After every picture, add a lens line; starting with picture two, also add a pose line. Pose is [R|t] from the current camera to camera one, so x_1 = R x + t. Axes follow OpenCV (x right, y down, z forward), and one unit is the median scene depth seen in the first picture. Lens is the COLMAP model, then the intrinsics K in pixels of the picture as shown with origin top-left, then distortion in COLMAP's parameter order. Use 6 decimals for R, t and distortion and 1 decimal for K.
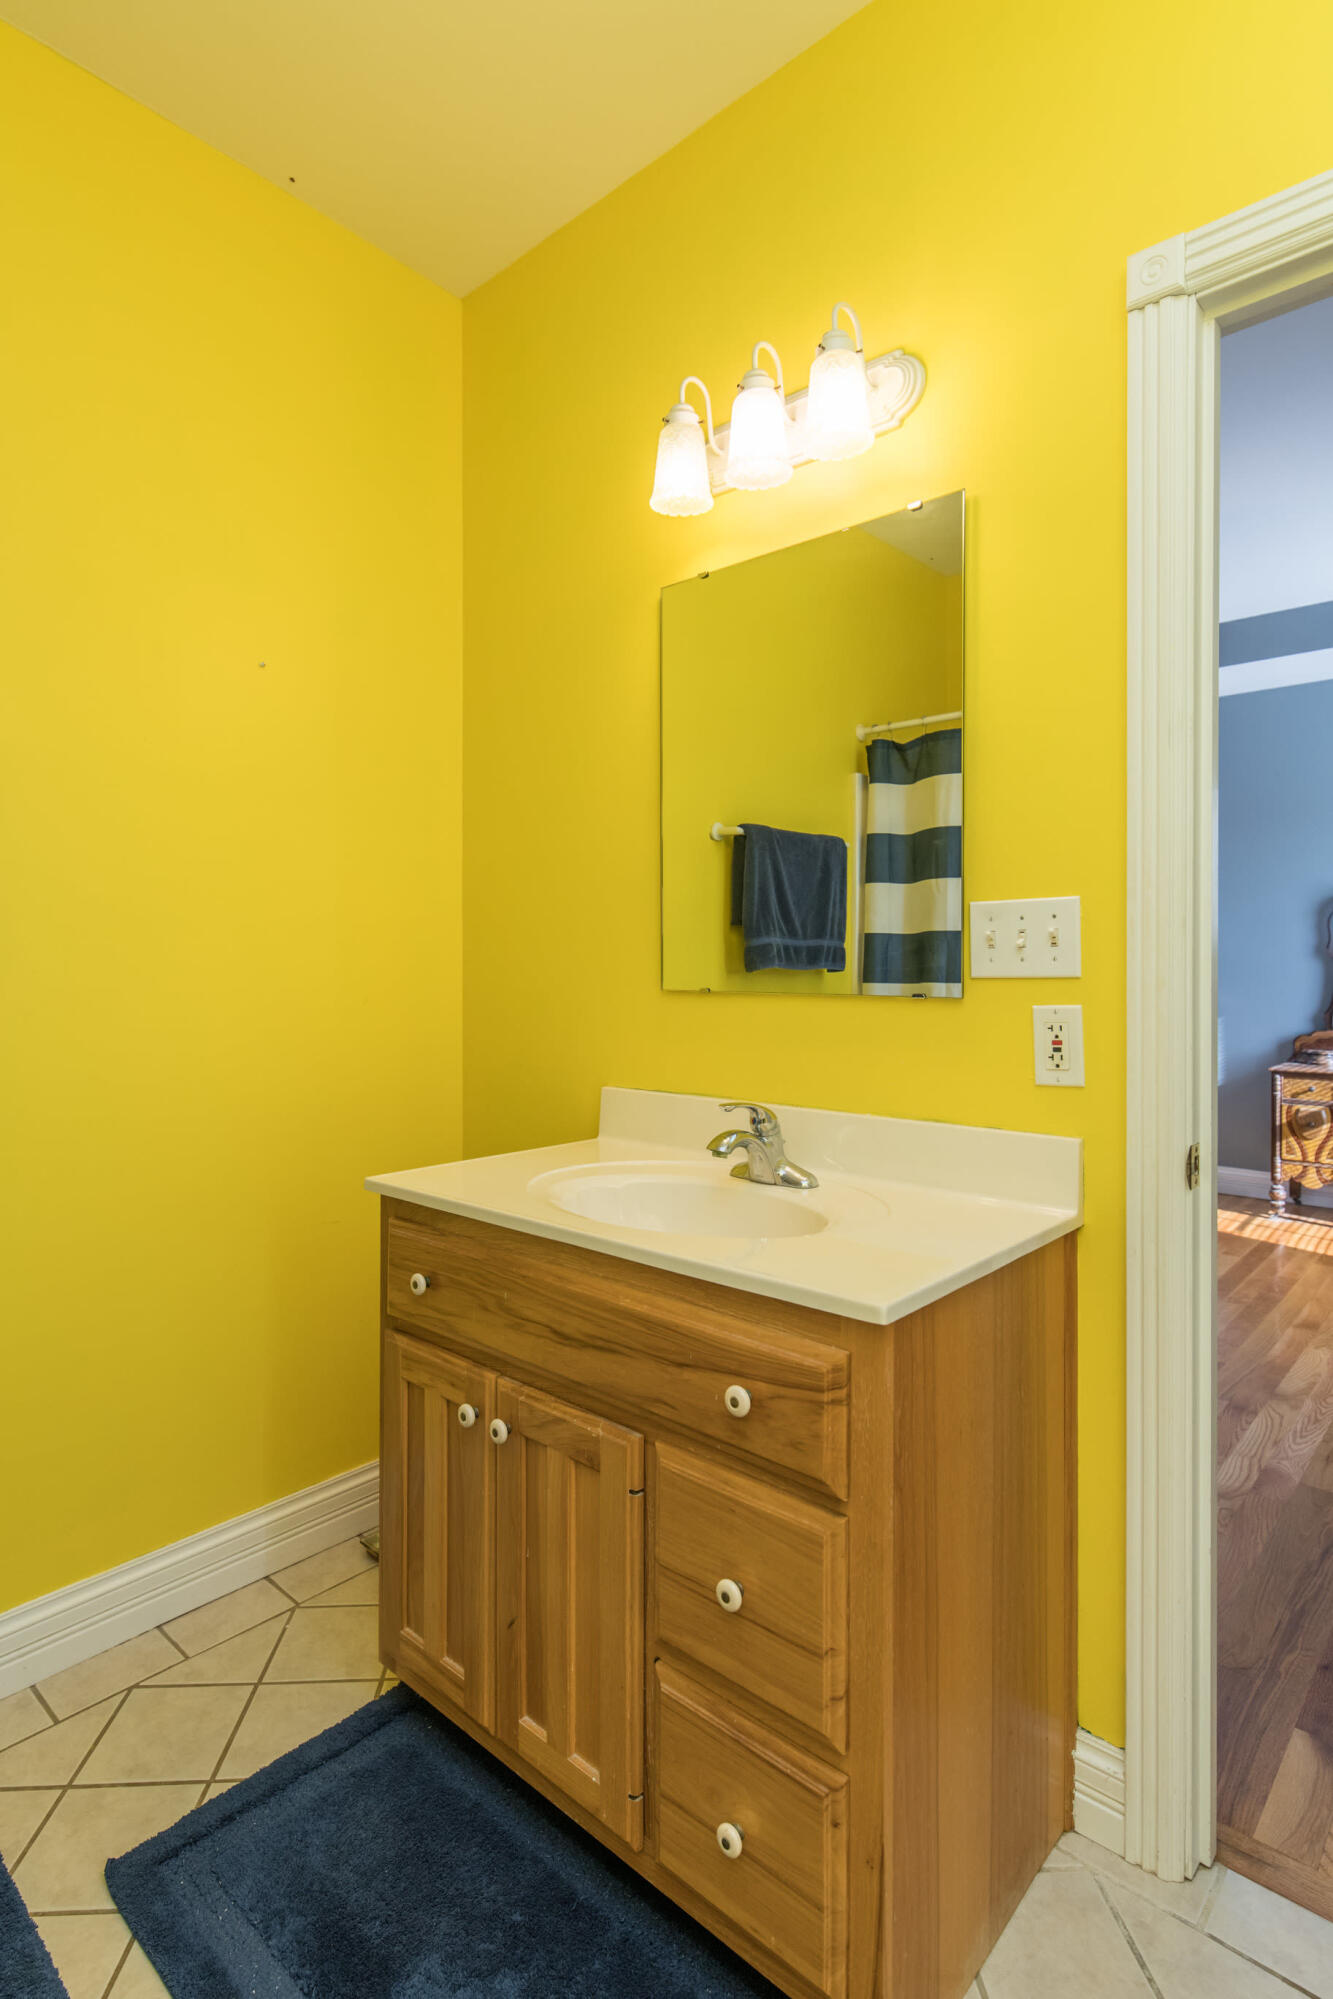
lens RADIAL K [[1015.7, 0, 671.4], [0, 1015.7, 964.0], [0, 0, 1]] dist [0.001788, 0.000532]
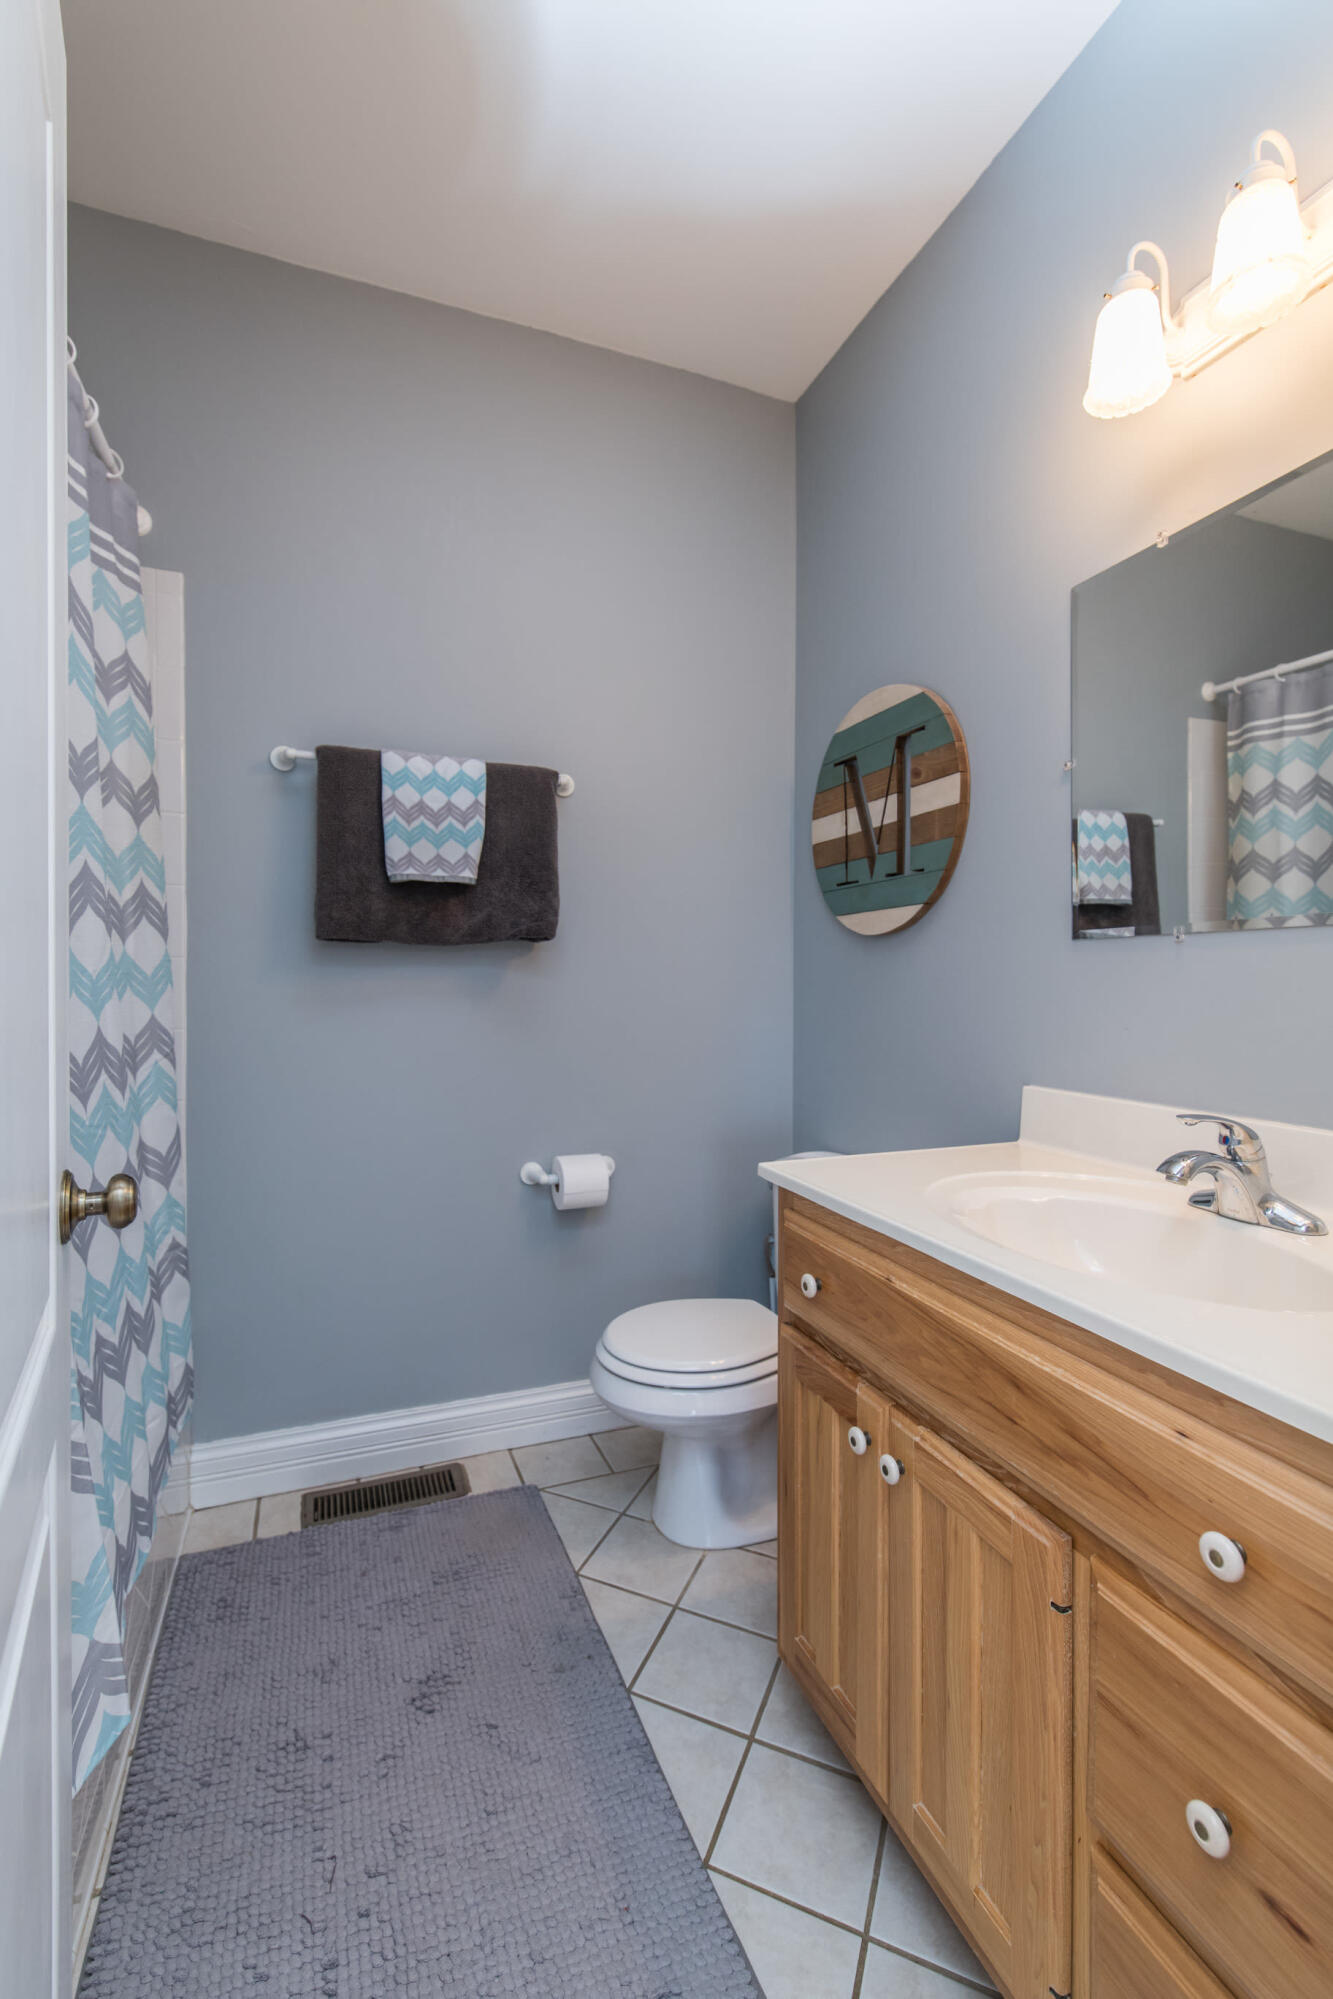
lens RADIAL K [[873.3, 0, 664.5], [0, 873.3, 1004.3], [0, 0, 1]] dist [0.000307, 0.001640]
pose [[0.894242, 0.007282, -0.447524, -0.006122], [0.008336, 0.999423, 0.032919, 0.022235], [0.447505, -0.033168, 0.893666, 0.199098]]
